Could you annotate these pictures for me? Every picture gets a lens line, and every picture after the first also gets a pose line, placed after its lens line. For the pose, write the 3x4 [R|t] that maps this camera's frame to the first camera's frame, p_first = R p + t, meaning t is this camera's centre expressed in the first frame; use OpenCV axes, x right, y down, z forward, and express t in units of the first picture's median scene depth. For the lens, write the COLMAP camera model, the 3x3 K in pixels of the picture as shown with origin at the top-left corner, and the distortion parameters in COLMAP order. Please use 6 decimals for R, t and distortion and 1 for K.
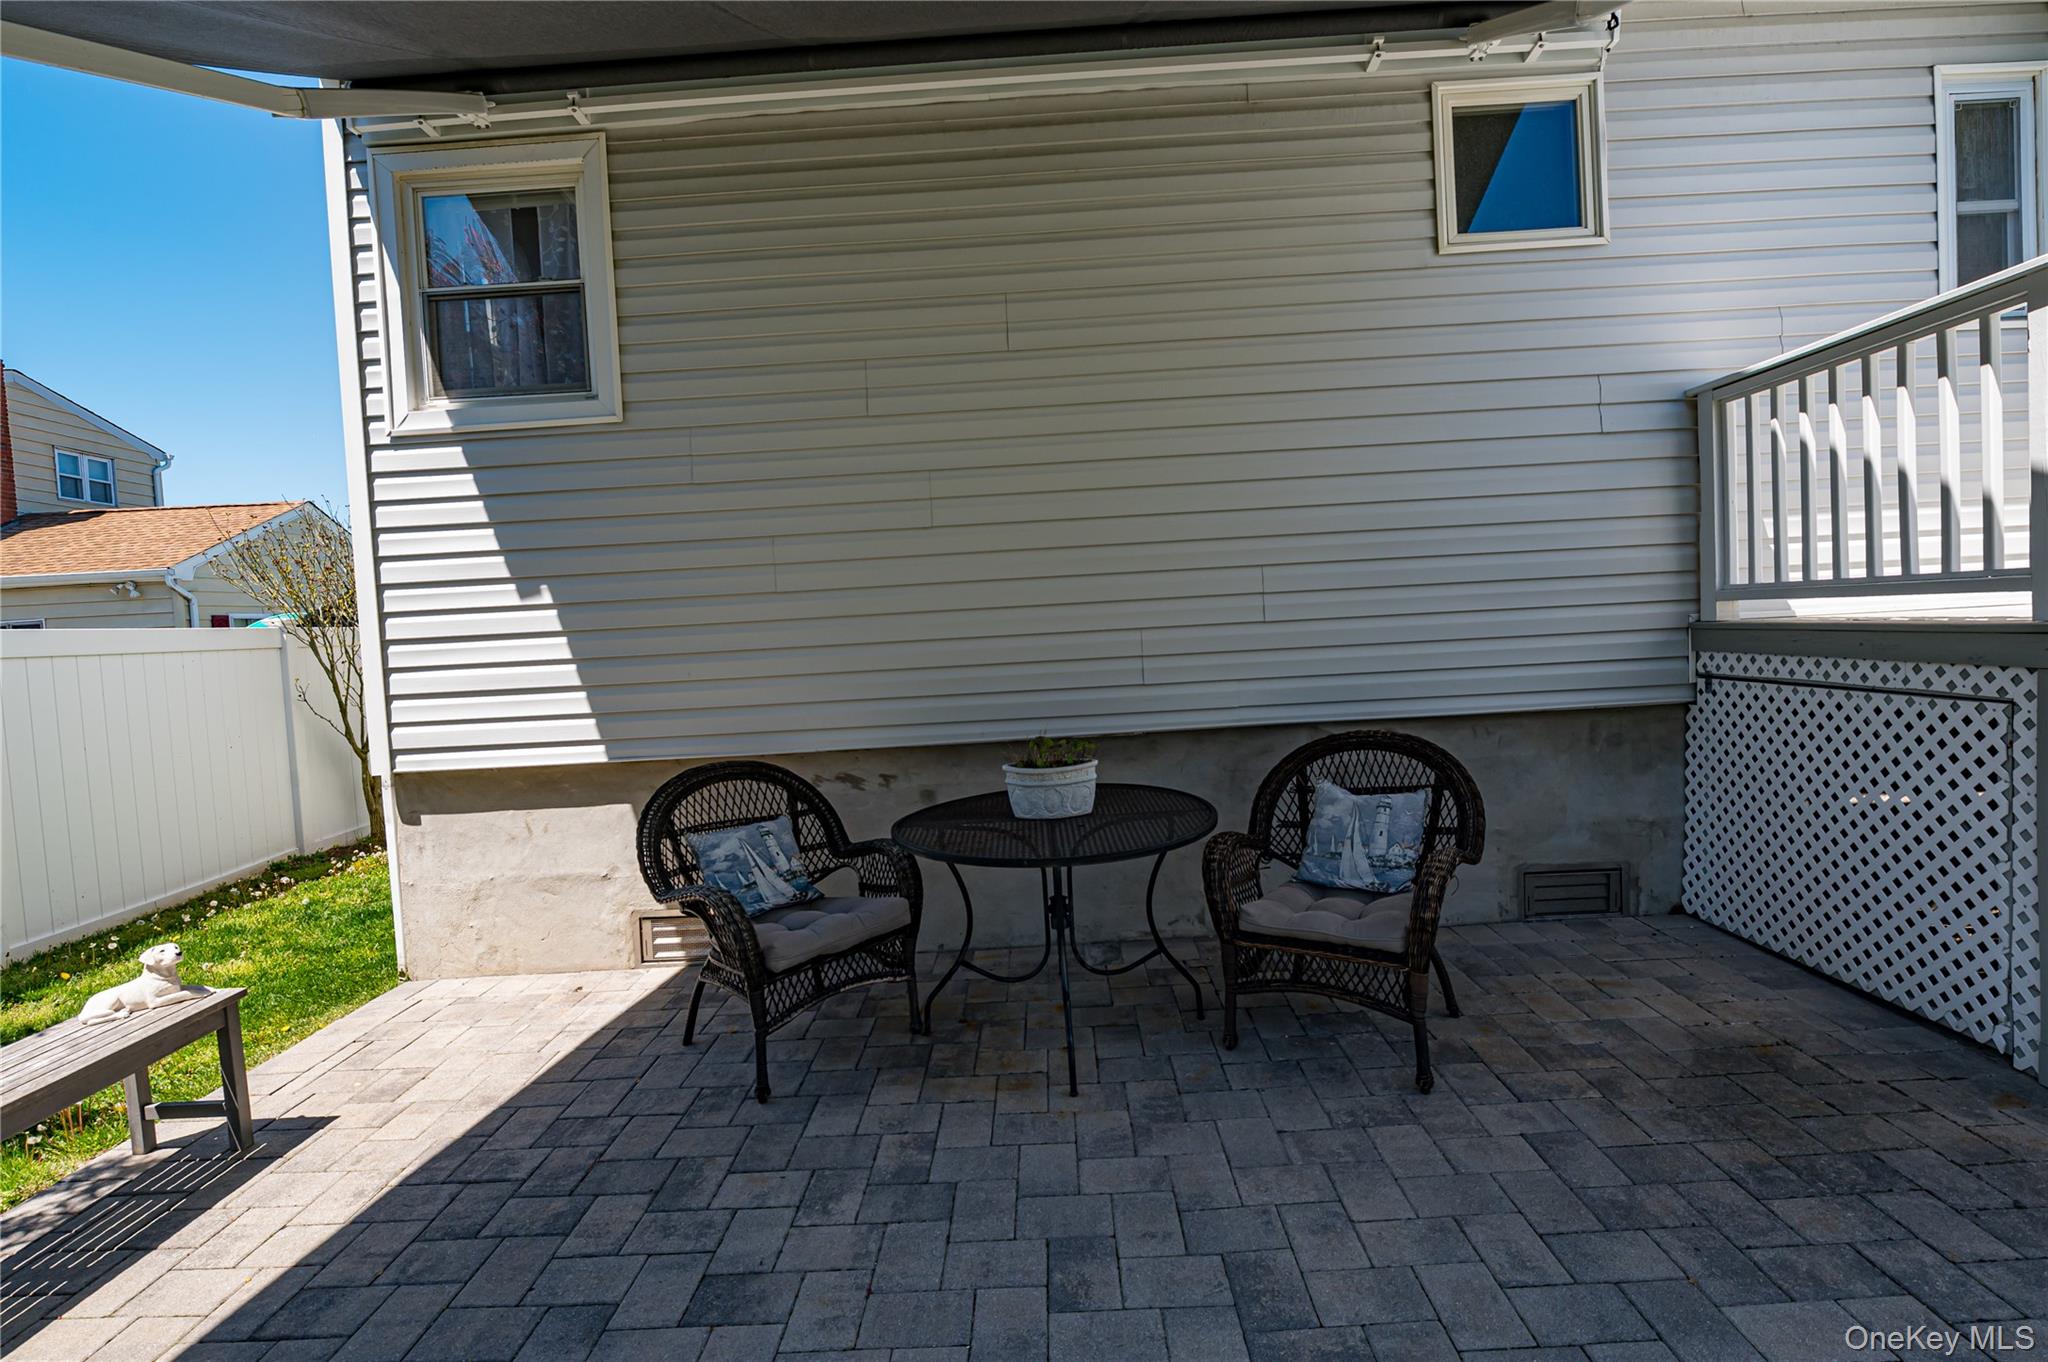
lens RADIAL K [[934.8, 0, 1029.6], [0, 934.8, 652.5], [0, 0, 1]] dist [-0.020175, -0.000639]
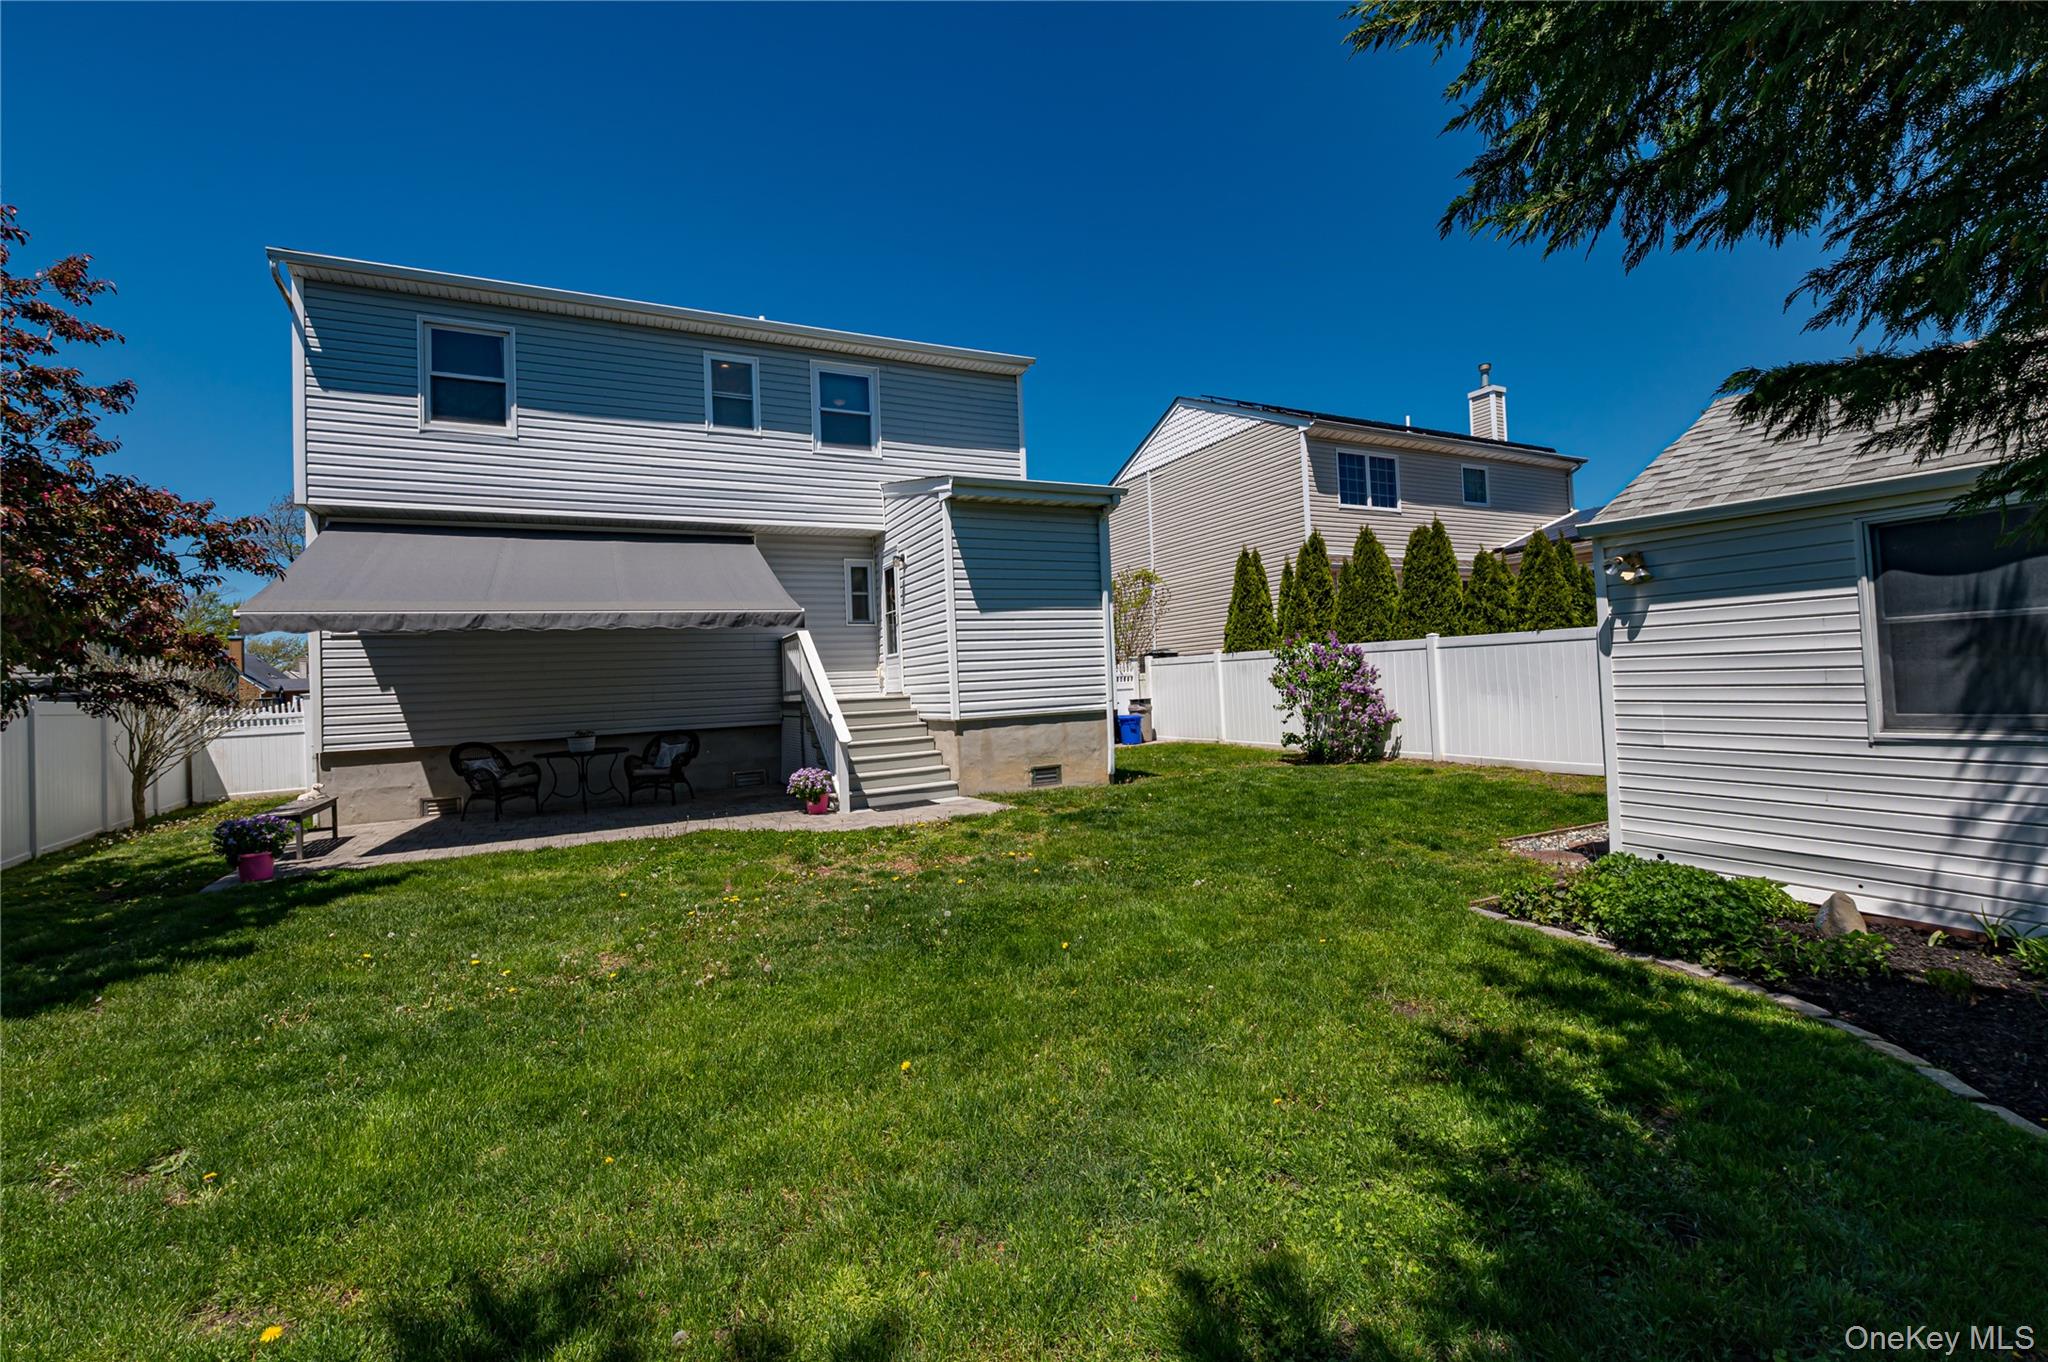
lens RADIAL K [[835.4, 0, 1024.0], [0, 835.4, 681.0], [0, 0, 1]] dist [-0.002926, -0.000419]
pose [[0.875820, 0.017075, 0.482335, -0.038276], [0.014405, 0.998004, -0.061487, 0.106251], [-0.482423, 0.060800, 0.873826, -2.439050]]
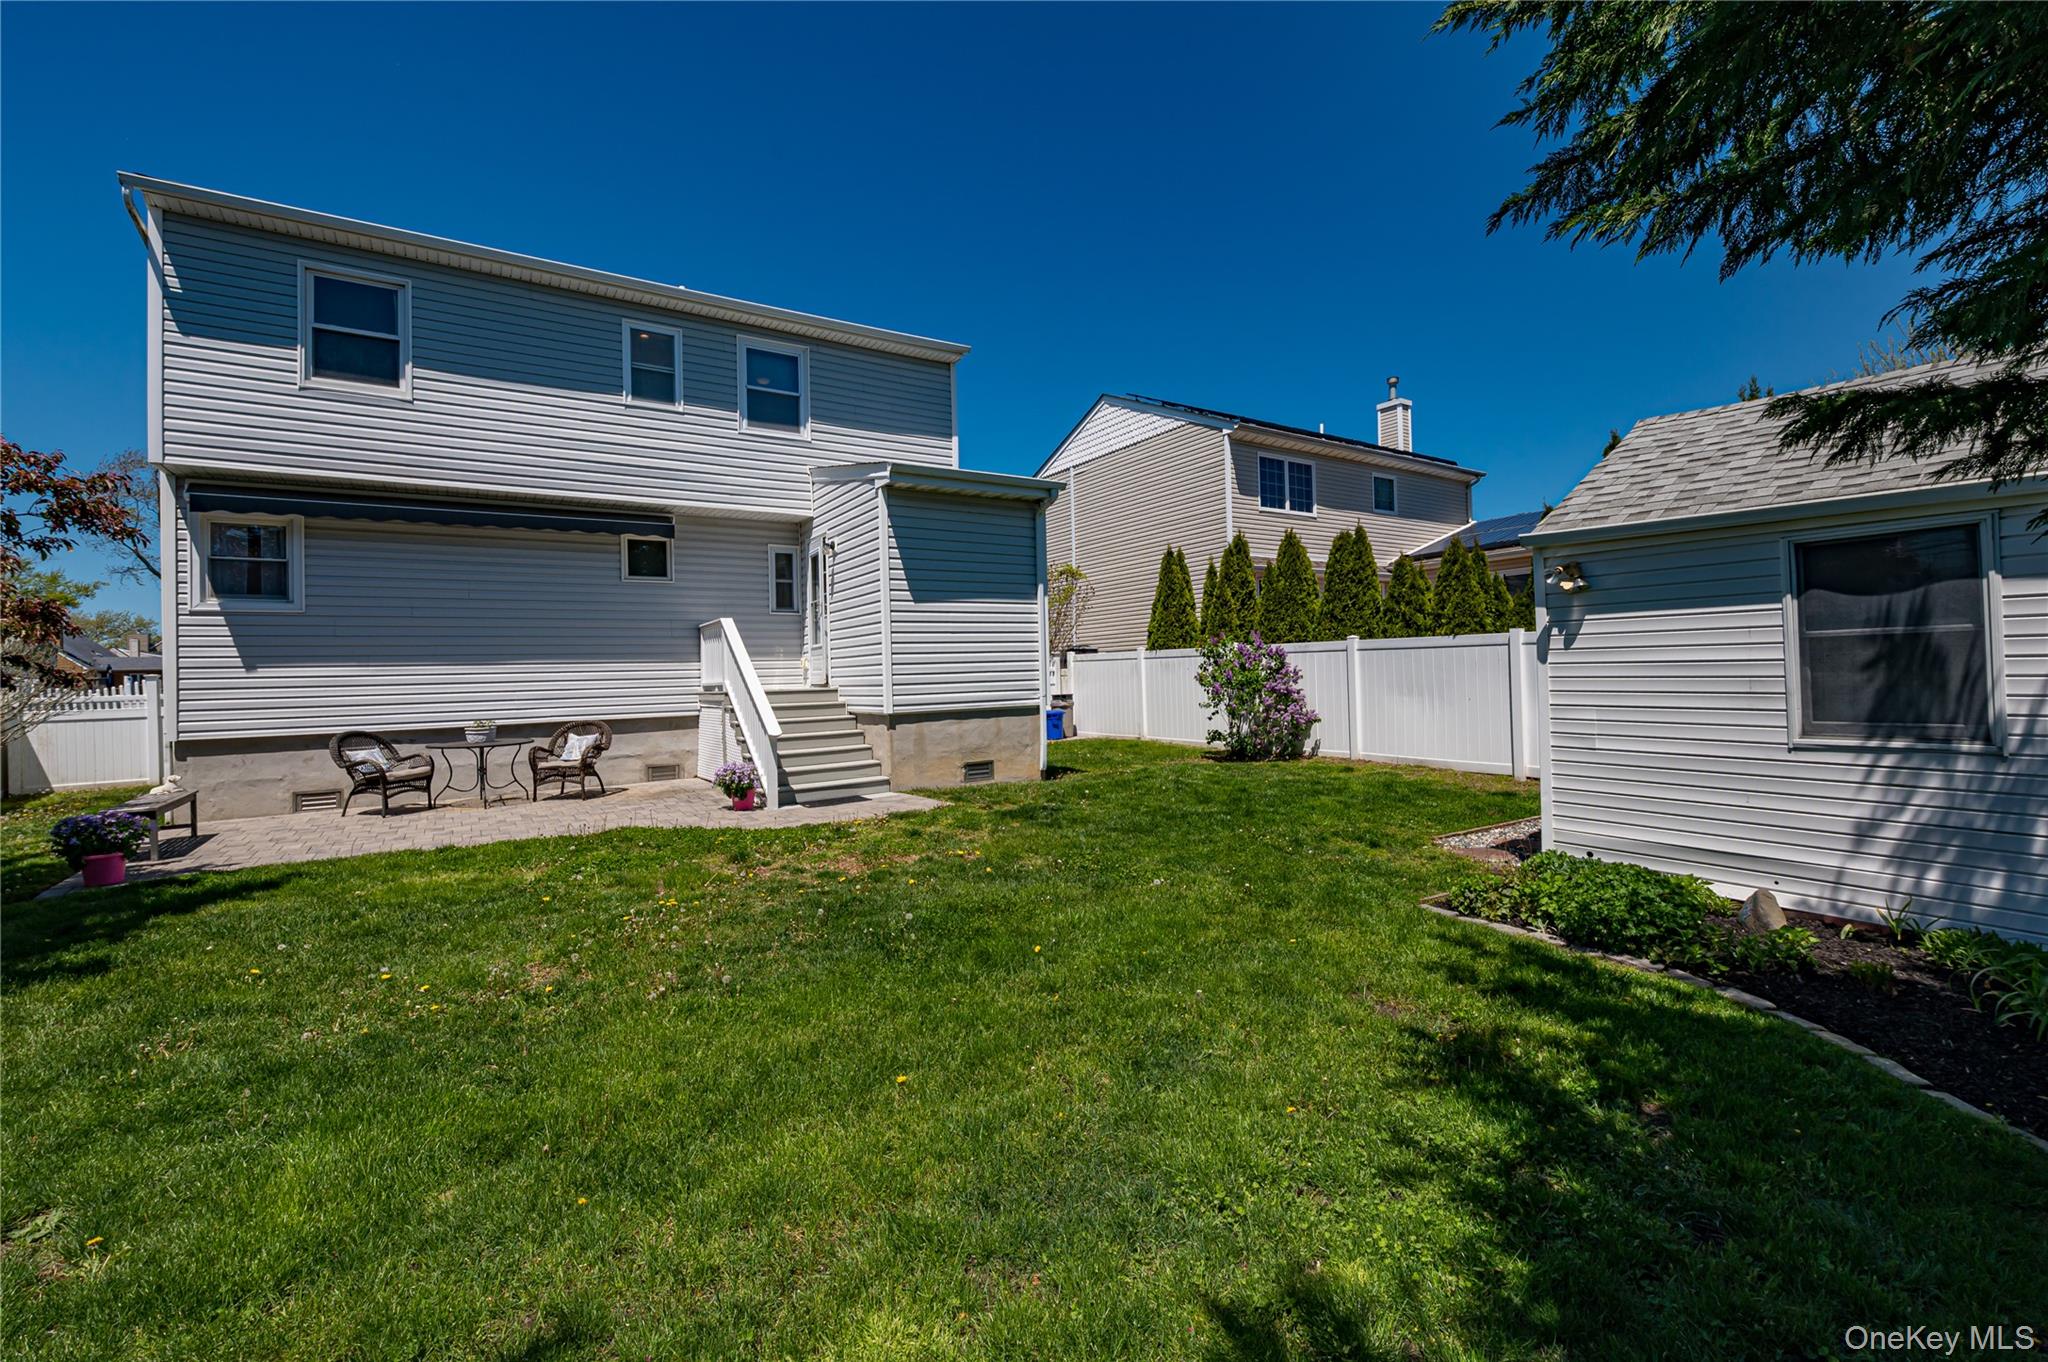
lens RADIAL K [[837.3, 0, 1012.8], [0, 837.3, 678.4], [0, 0, 1]] dist [-0.002404, -0.000207]
pose [[0.823042, 0.029795, 0.567199, -0.106230], [0.002480, 0.998425, -0.056046, 0.100420], [-0.567975, 0.047535, 0.821672, -2.352331]]
